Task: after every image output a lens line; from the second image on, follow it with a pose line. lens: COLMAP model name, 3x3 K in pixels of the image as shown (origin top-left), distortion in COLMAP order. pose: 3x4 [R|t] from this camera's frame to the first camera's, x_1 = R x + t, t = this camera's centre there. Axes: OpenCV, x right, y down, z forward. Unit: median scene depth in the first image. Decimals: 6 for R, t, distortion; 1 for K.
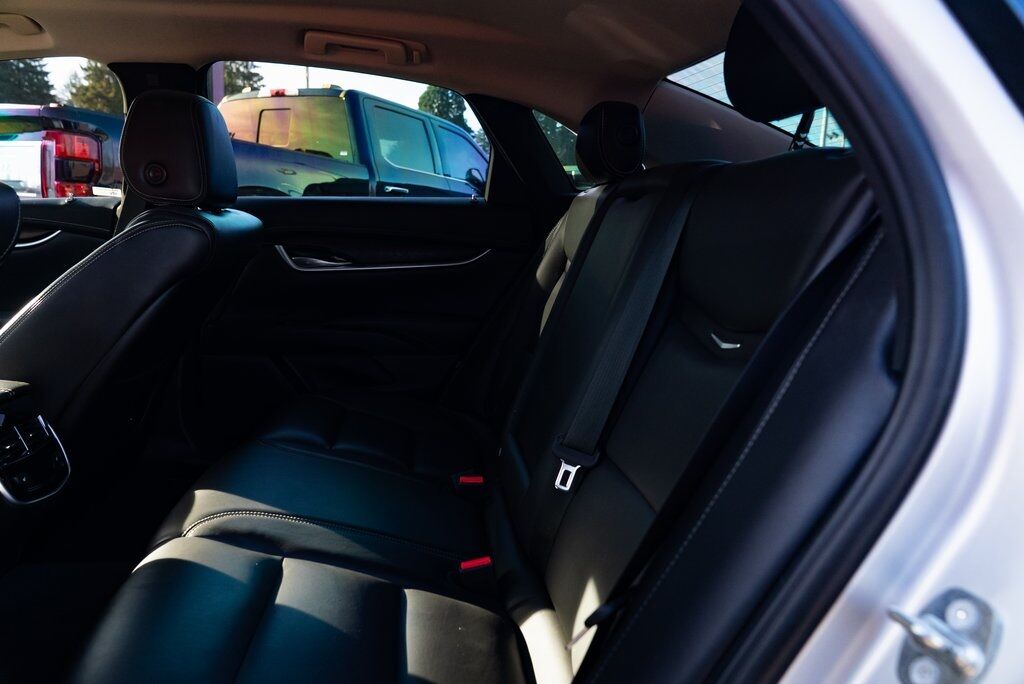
lens RADIAL K [[700.9, 0, 513.5], [0, 700.9, 340.1], [0, 0, 1]] dist [-0.034563, 0.020808]
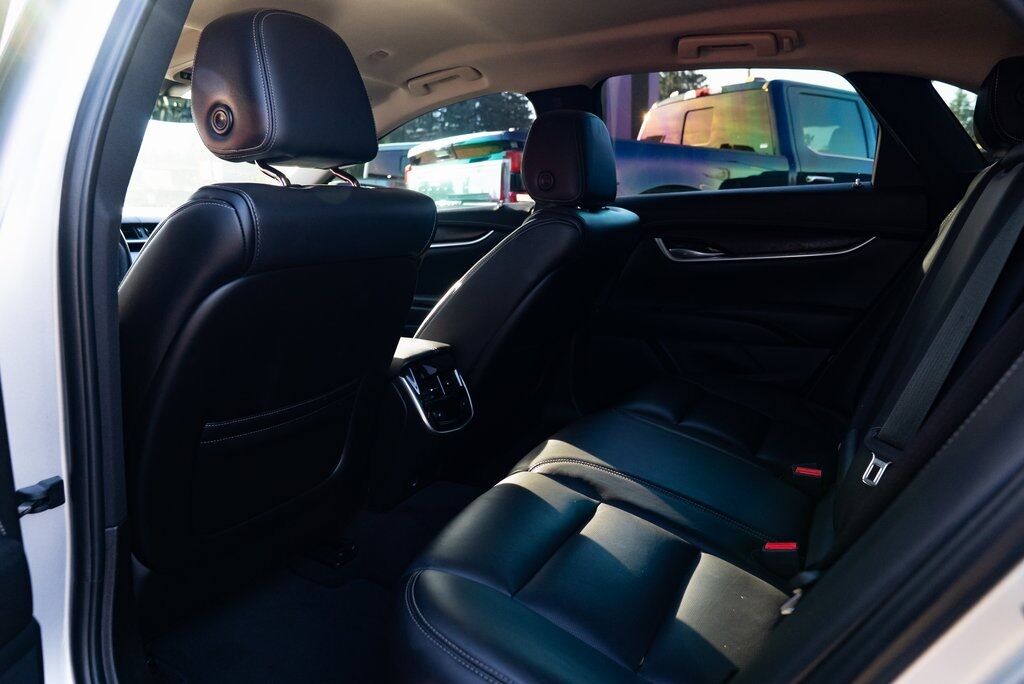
lens RADIAL K [[700.9, 0, 512.9], [0, 700.9, 338.2], [0, 0, 1]] dist [-0.034563, 0.020808]
pose [[0.824554, 0.051835, -0.563405, 0.111779], [-0.050197, 0.998570, 0.018407, 0.013048], [0.563553, 0.013103, 0.825976, -0.031936]]
